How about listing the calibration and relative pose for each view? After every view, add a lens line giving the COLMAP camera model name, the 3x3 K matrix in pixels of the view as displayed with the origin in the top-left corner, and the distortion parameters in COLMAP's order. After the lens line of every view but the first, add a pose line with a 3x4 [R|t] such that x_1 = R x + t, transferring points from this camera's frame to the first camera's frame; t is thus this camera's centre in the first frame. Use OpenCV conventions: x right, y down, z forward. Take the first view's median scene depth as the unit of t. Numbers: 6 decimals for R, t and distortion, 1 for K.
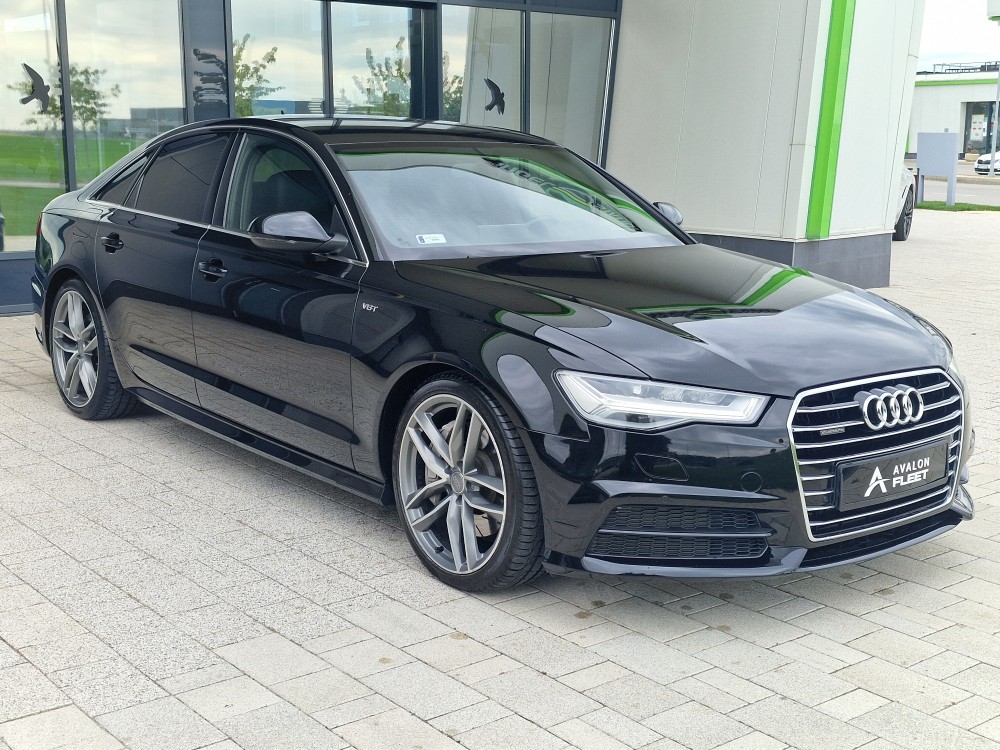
lens RADIAL K [[1277.2, 0, 500.0], [0, 1277.2, 375.0], [0, 0, 1]] dist [0.076645, 0.008535]
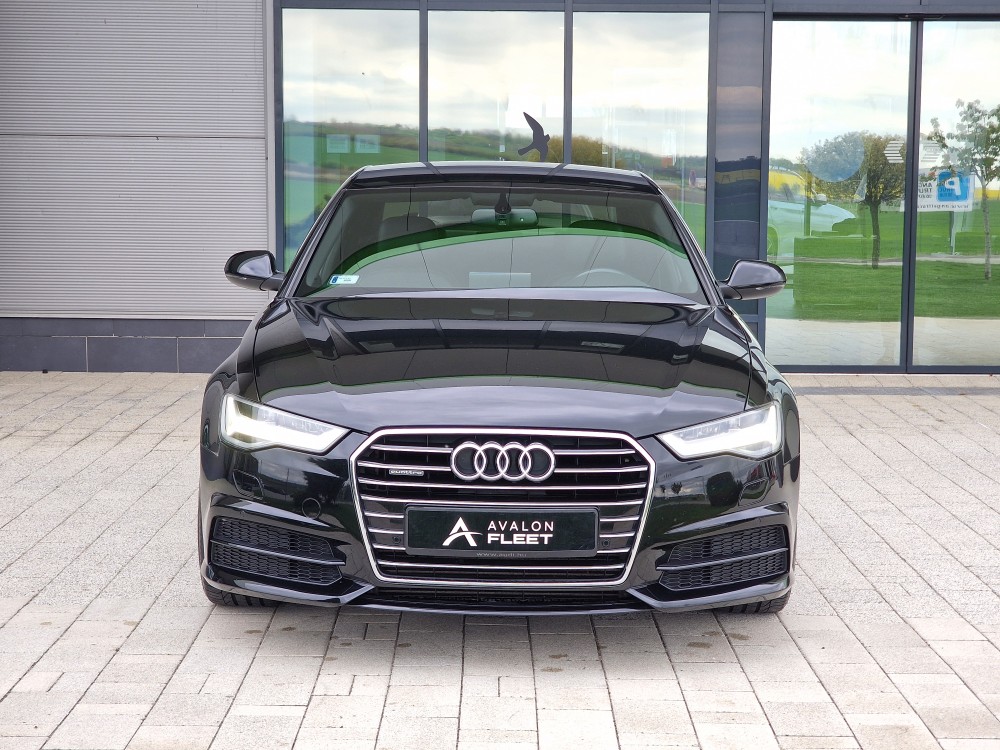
lens RADIAL K [[2003.5, 0, 500.0], [0, 2003.5, 375.0], [0, 0, 1]] dist [-0.429950, 0.014571]
pose [[0.792837, 0.069558, -0.605451, 1.207848], [-0.117655, 0.992246, -0.040073, 0.021790], [0.597969, 0.103006, 0.794873, -0.187418]]
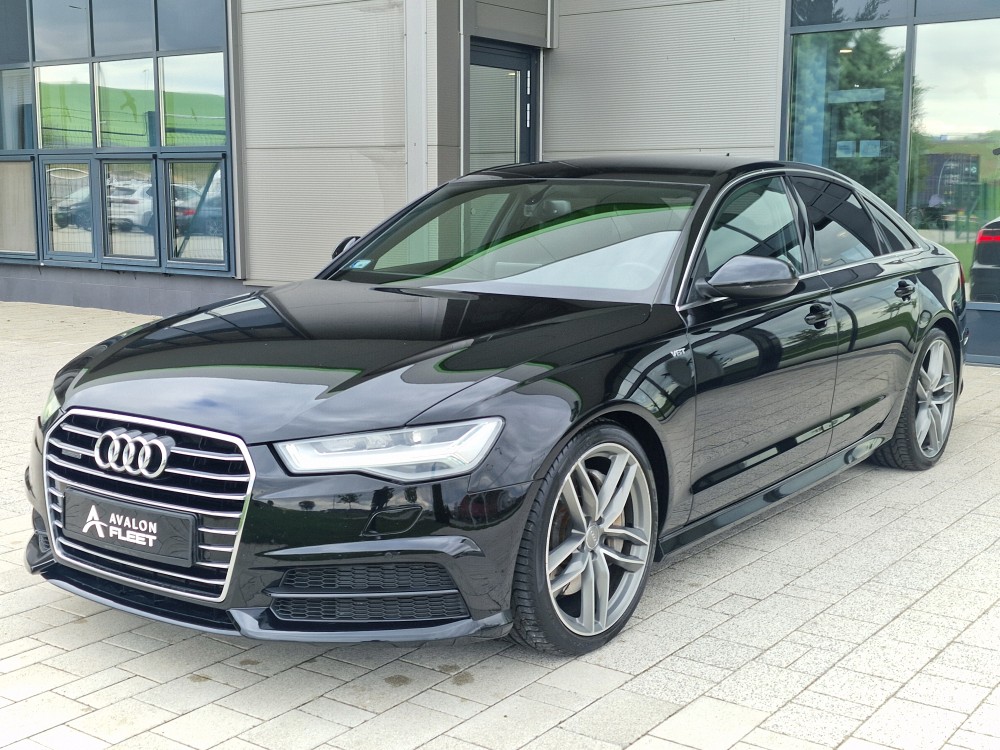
lens RADIAL K [[1305.2, 0, 500.0], [0, 1305.2, 375.0], [0, 0, 1]] dist [0.259069, 0.020434]
pose [[0.233650, 0.137800, -0.962507, 1.287836], [-0.175295, 0.979656, 0.097702, -0.170270], [0.956389, 0.145895, 0.253052, 1.012537]]
